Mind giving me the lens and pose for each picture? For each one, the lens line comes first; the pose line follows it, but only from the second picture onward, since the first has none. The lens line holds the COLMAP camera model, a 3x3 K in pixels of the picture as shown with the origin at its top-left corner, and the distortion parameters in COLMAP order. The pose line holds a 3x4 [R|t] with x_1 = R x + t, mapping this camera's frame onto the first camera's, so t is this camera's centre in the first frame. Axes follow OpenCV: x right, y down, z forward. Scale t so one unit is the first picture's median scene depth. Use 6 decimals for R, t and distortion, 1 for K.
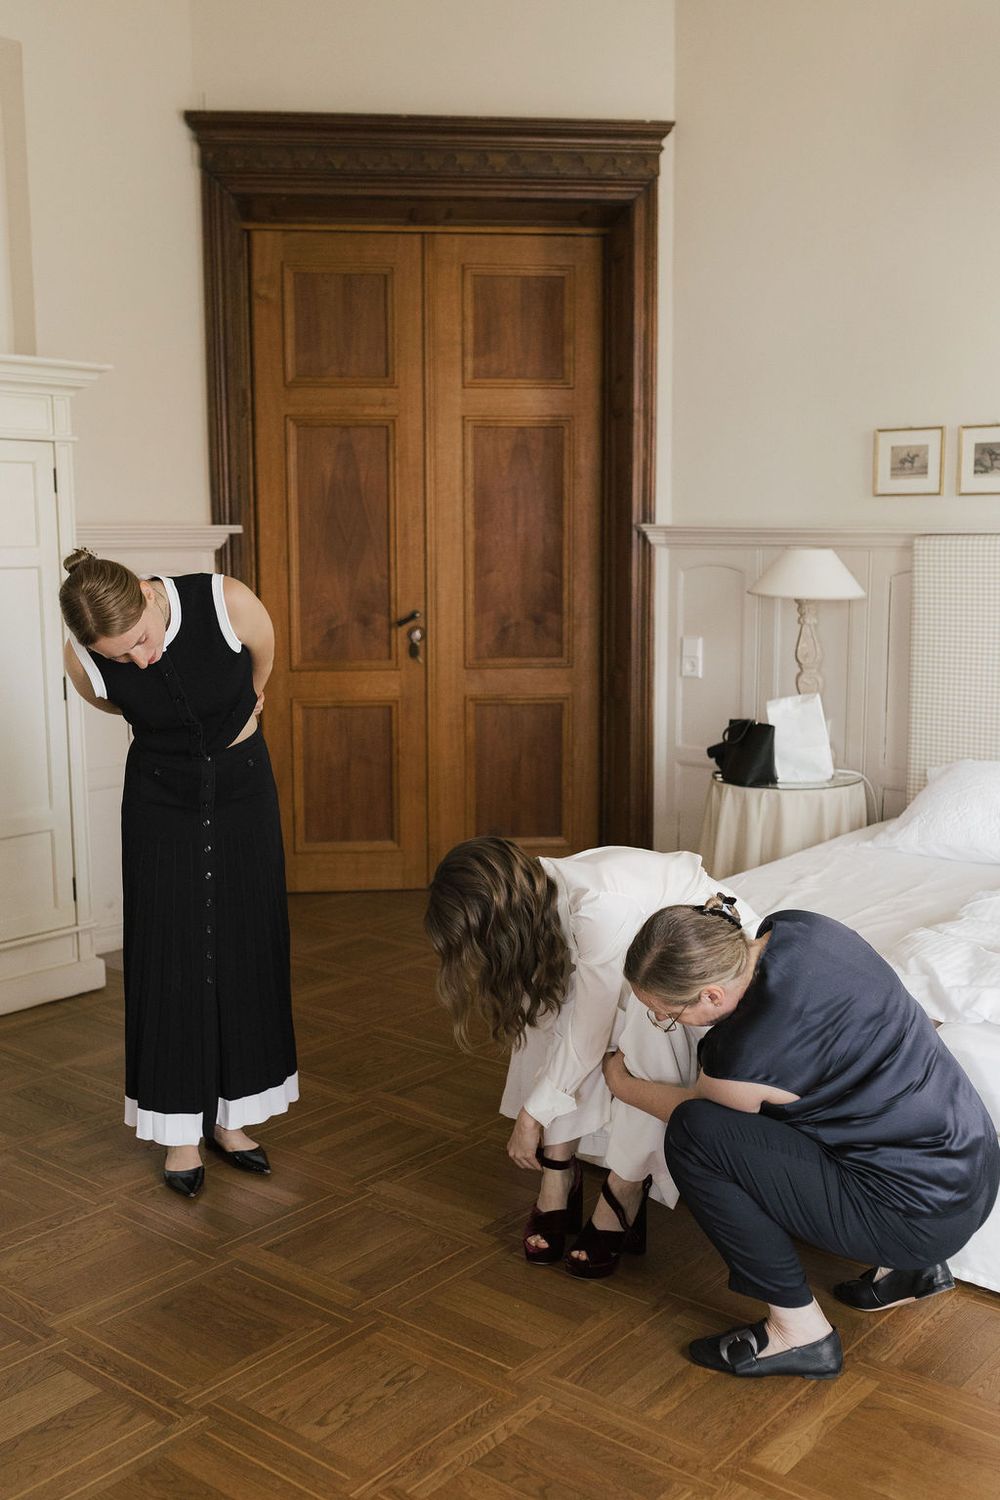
lens RADIAL K [[1506.1, 0, 500.0], [0, 1506.1, 750.0], [0, 0, 1]] dist [-0.010454, 0.005128]
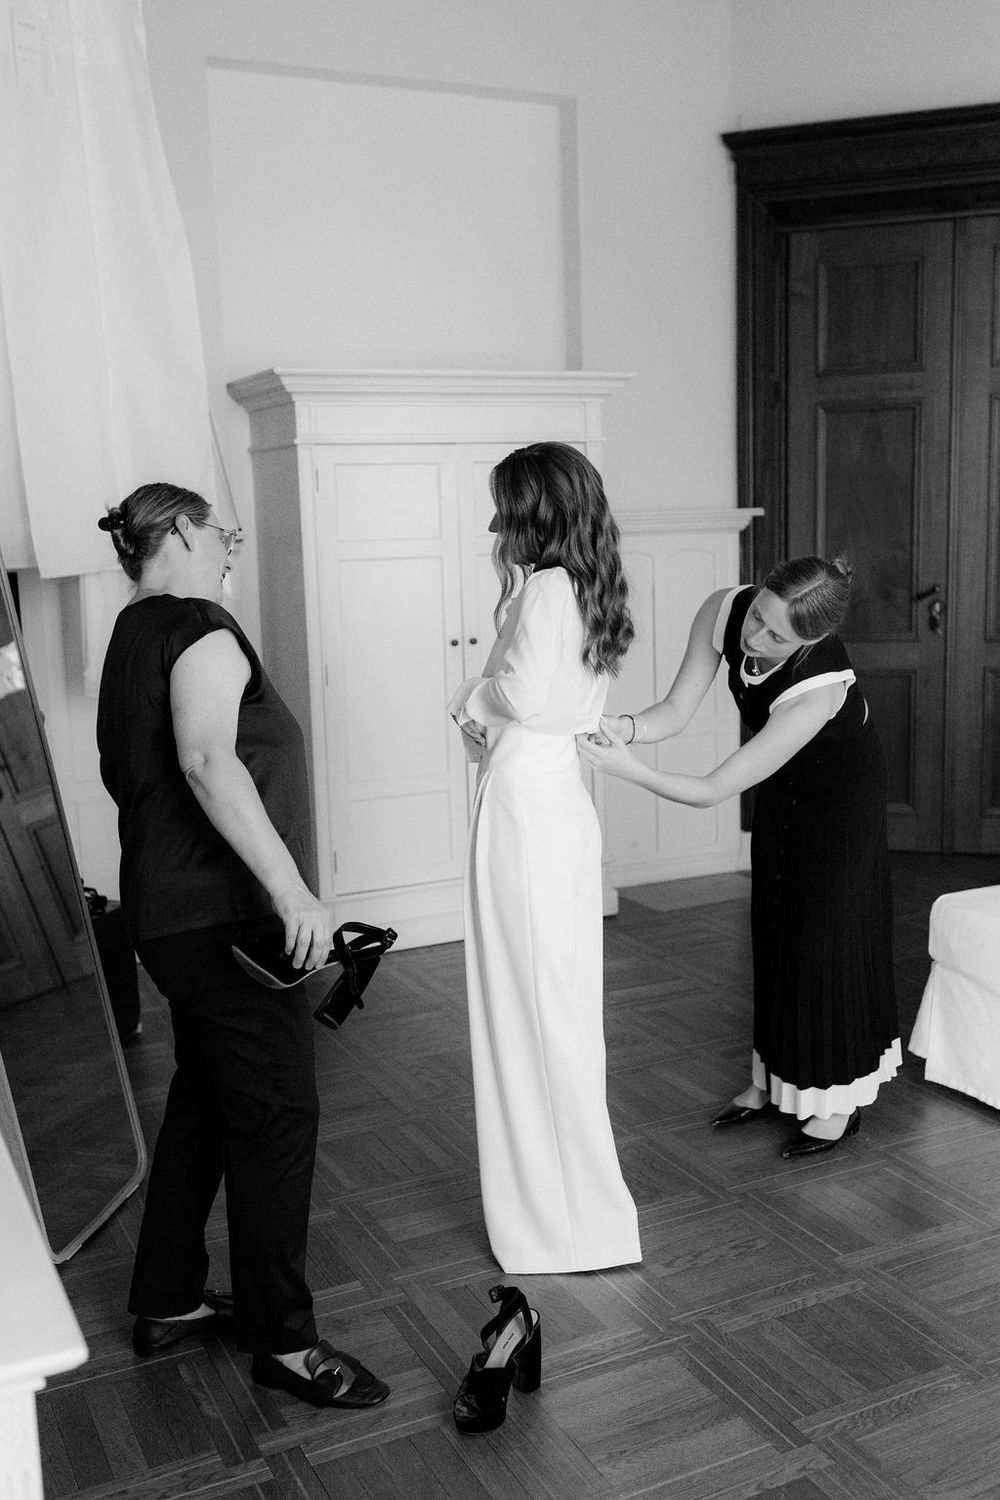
lens RADIAL K [[1483.1, 0, 500.0], [0, 1483.1, 750.0], [0, 0, 1]] dist [-0.013691, 0.017449]
pose [[0.908574, 0.039197, -0.415880, 0.101378], [-0.030641, 0.999159, 0.027229, 0.002673], [0.416598, -0.011997, 0.909012, -0.056580]]
